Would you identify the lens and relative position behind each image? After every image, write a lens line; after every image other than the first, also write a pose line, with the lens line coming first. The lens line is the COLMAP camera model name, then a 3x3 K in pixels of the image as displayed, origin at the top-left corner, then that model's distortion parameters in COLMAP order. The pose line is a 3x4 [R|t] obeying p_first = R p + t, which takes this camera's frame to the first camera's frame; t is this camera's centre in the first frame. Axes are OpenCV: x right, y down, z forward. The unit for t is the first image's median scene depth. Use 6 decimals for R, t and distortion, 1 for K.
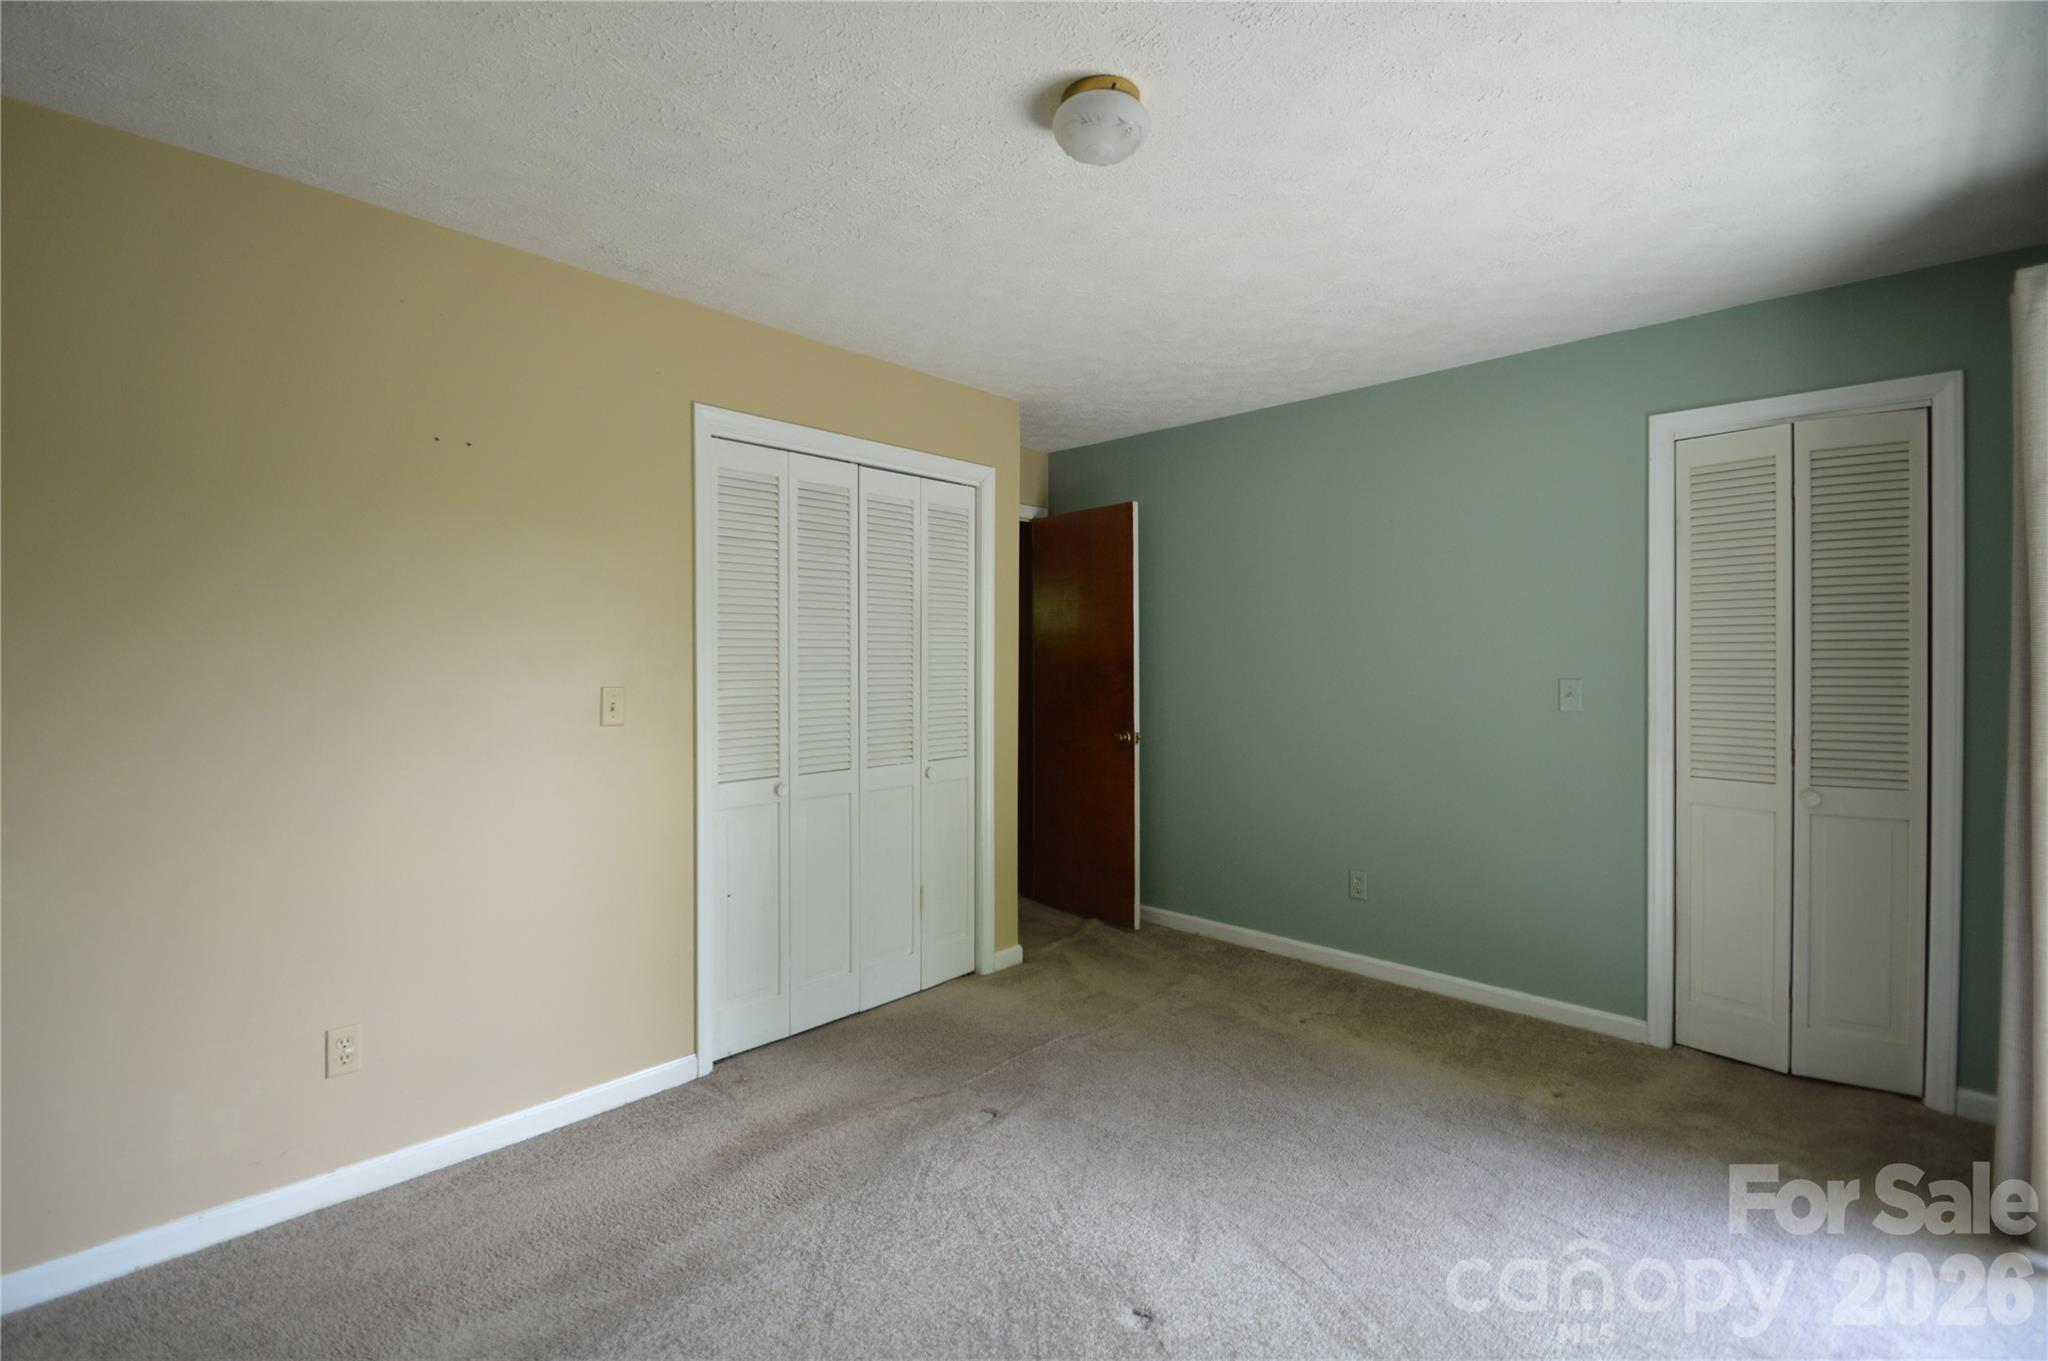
lens RADIAL K [[916.0, 0, 990.6], [0, 916.0, 662.3], [0, 0, 1]] dist [0.002064, -0.000331]
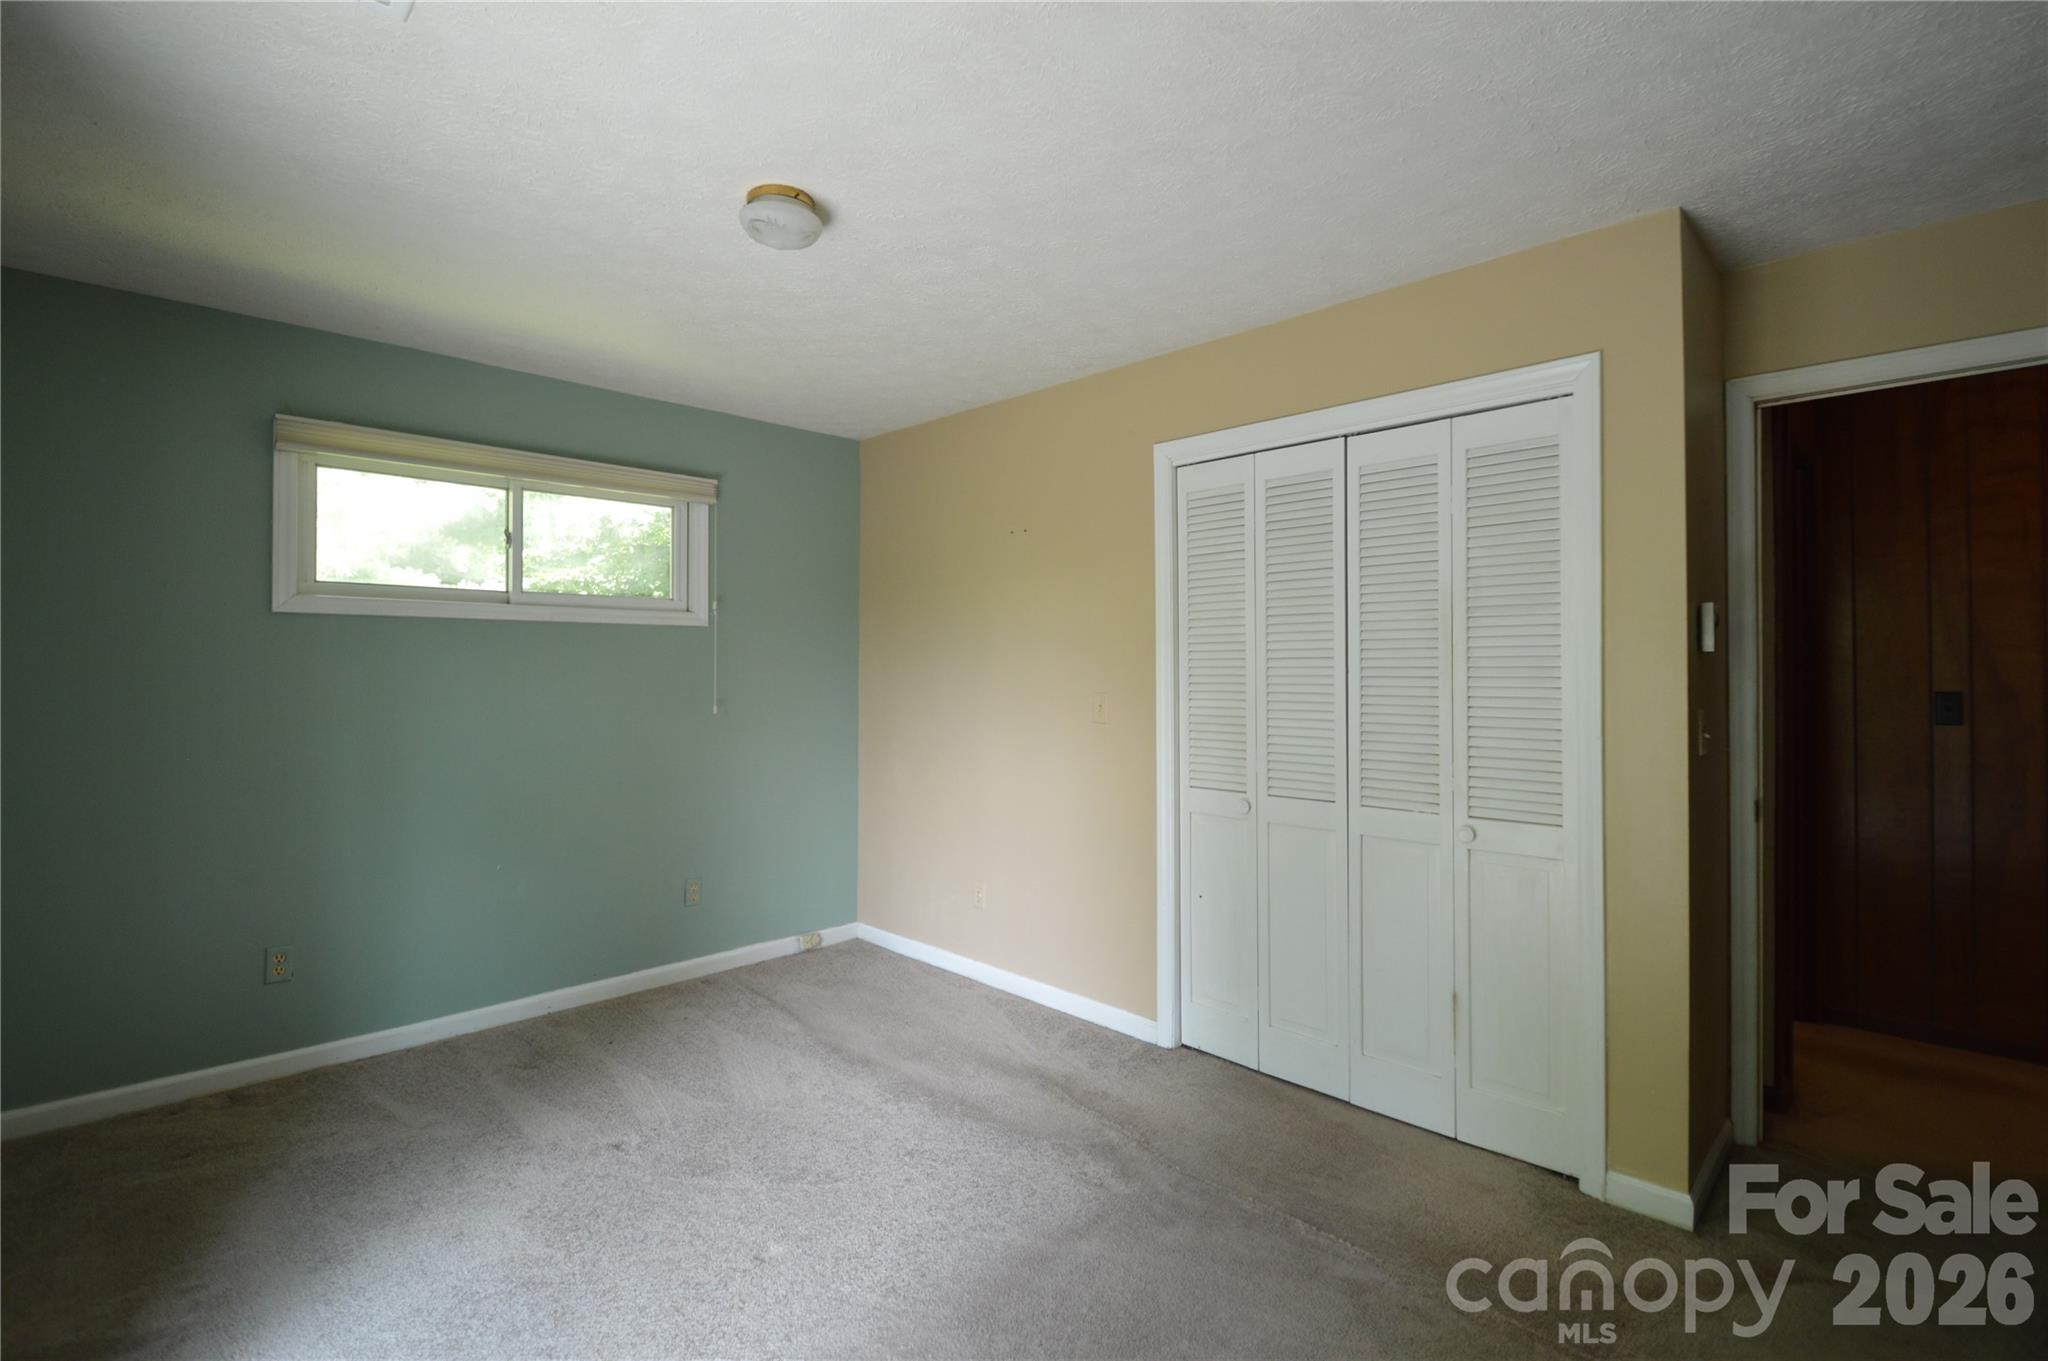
lens RADIAL K [[916.0, 0, 990.6], [0, 916.0, 662.3], [0, 0, 1]] dist [0.002064, -0.000331]
pose [[-0.021418, -0.009858, -0.999722, 0.724177], [-0.005622, 0.999937, -0.009740, -0.001635], [0.999755, 0.005411, -0.021472, 0.733438]]
